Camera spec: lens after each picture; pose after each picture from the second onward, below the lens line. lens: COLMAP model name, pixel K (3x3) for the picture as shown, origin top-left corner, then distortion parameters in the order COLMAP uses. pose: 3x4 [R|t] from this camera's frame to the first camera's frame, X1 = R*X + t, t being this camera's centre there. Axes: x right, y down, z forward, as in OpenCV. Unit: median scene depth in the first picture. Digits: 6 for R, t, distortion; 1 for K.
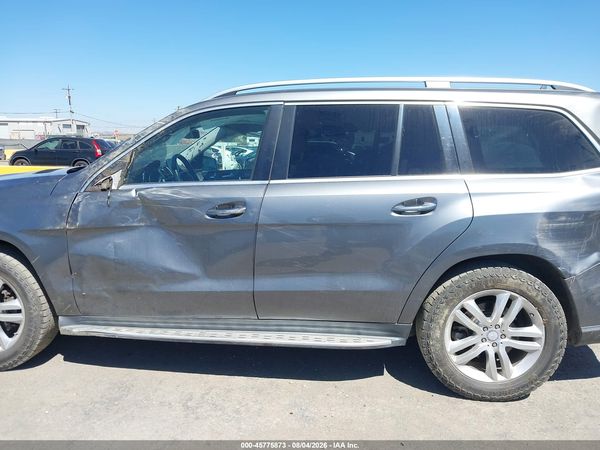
lens RADIAL K [[466.5, 0, 300.0], [0, 466.5, 225.0], [0, 0, 1]] dist [0.005733, -0.001457]
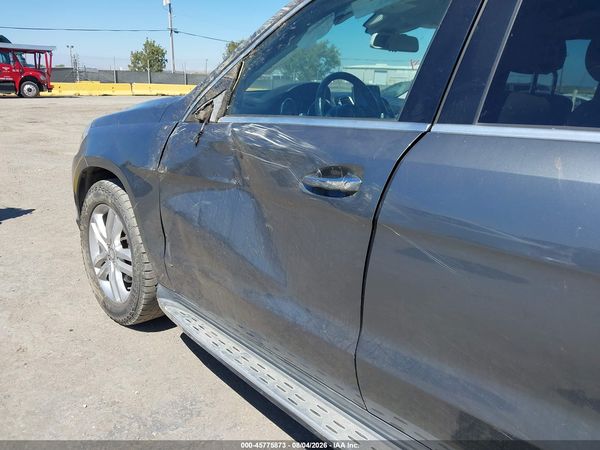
lens RADIAL K [[466.5, 0, 300.0], [0, 466.5, 225.0], [0, 0, 1]] dist [0.005733, -0.001457]
pose [[0.752150, 0.211354, -0.624179, 0.128667], [-0.143024, 0.976952, 0.158460, -0.058215], [0.643284, -0.029913, 0.765043, 0.601456]]
